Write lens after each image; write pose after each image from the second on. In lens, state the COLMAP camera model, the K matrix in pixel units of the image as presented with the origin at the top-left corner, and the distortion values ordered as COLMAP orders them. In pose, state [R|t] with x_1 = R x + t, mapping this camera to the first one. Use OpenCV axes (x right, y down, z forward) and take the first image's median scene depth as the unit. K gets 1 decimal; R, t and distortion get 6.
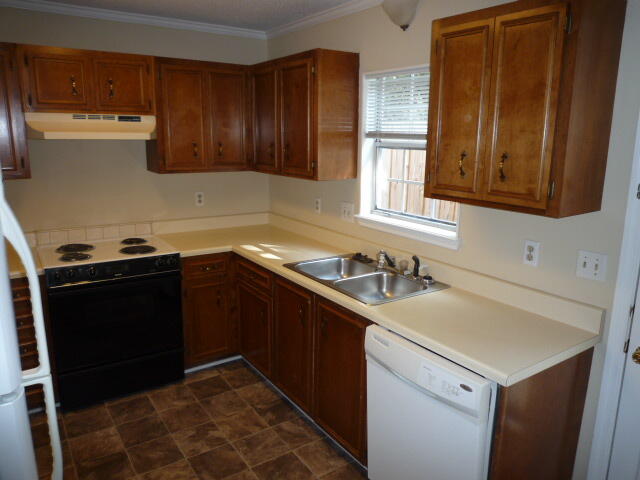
lens RADIAL K [[487.0, 0, 320.8], [0, 487.0, 241.3], [0, 0, 1]] dist [0.001488, -0.010194]
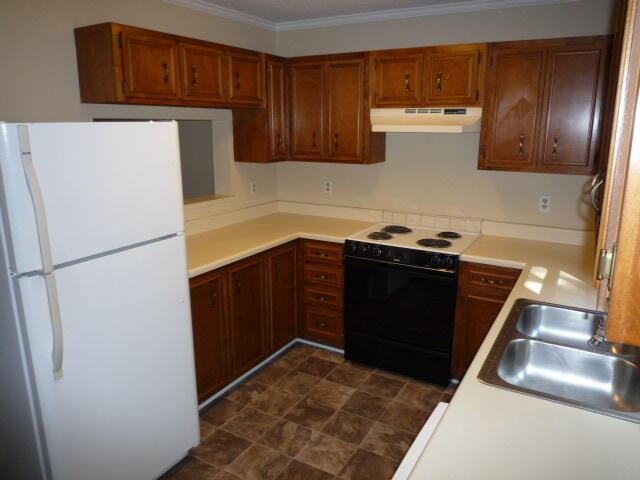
lens RADIAL K [[487.0, 0, 320.8], [0, 487.0, 238.0], [0, 0, 1]] dist [0.001488, -0.010194]
pose [[0.438465, 0.200640, -0.876066, 0.413925], [-0.189458, 0.973493, 0.128130, -0.079832], [0.878552, 0.109797, 0.464855, 0.341591]]
